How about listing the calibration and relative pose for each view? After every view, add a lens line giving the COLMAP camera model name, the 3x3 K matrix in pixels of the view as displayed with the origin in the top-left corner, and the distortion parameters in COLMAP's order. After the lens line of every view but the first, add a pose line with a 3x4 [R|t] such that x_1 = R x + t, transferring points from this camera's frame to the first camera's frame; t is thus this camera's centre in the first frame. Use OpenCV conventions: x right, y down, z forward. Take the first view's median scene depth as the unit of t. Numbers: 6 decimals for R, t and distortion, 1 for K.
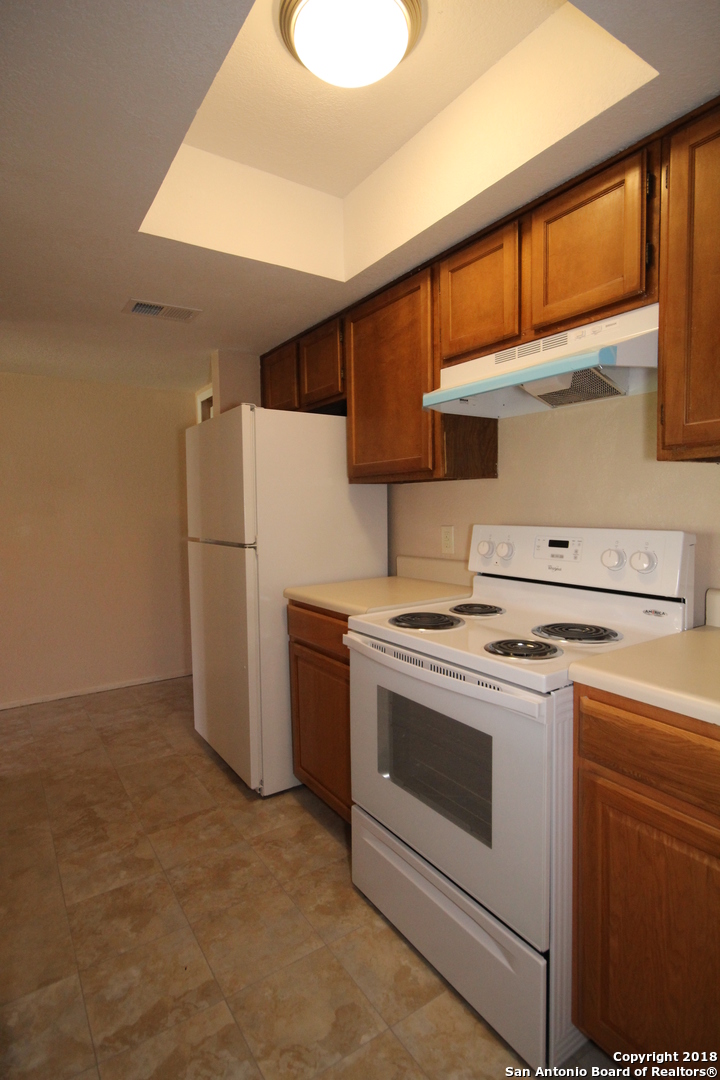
lens RADIAL K [[552.5, 0, 337.9], [0, 552.5, 534.8], [0, 0, 1]] dist [0.004749, -0.004525]
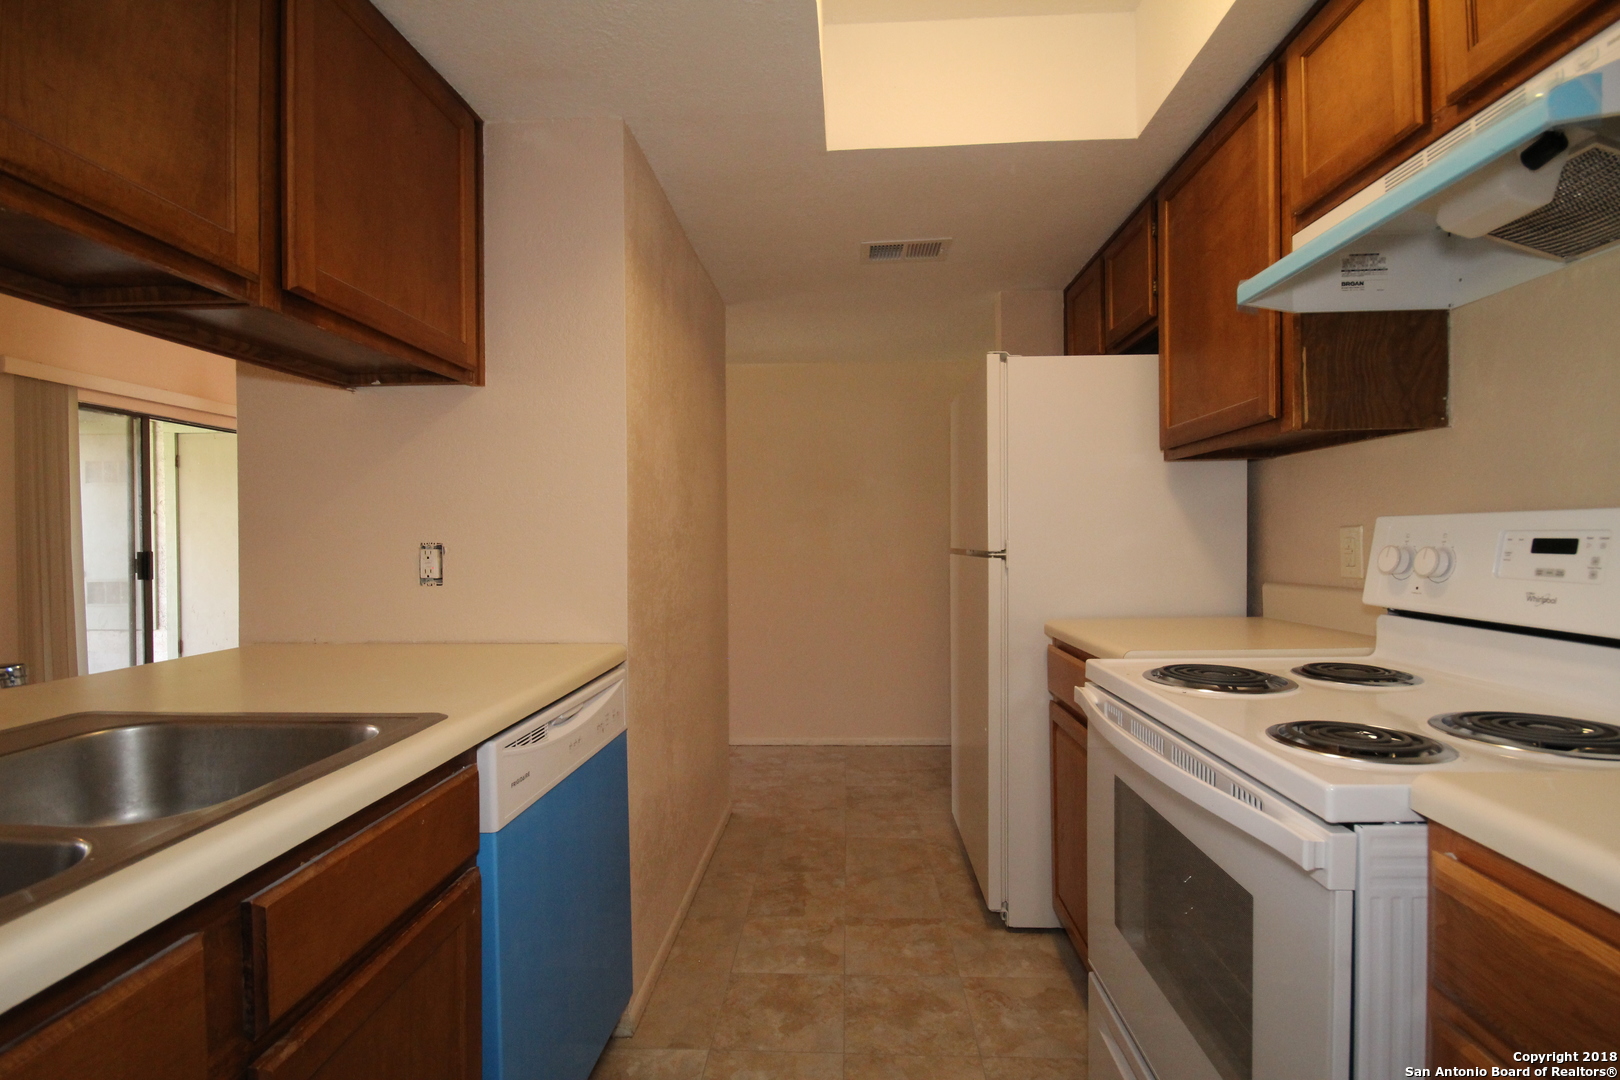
lens RADIAL K [[737.7, 0, 797.2], [0, 737.7, 542.0], [0, 0, 1]] dist [-0.001604, -0.006575]
pose [[0.806877, 0.012365, -0.590589, 0.210074], [-0.036556, 0.998910, -0.029030, 0.045045], [0.589587, 0.045013, 0.806450, 0.116794]]
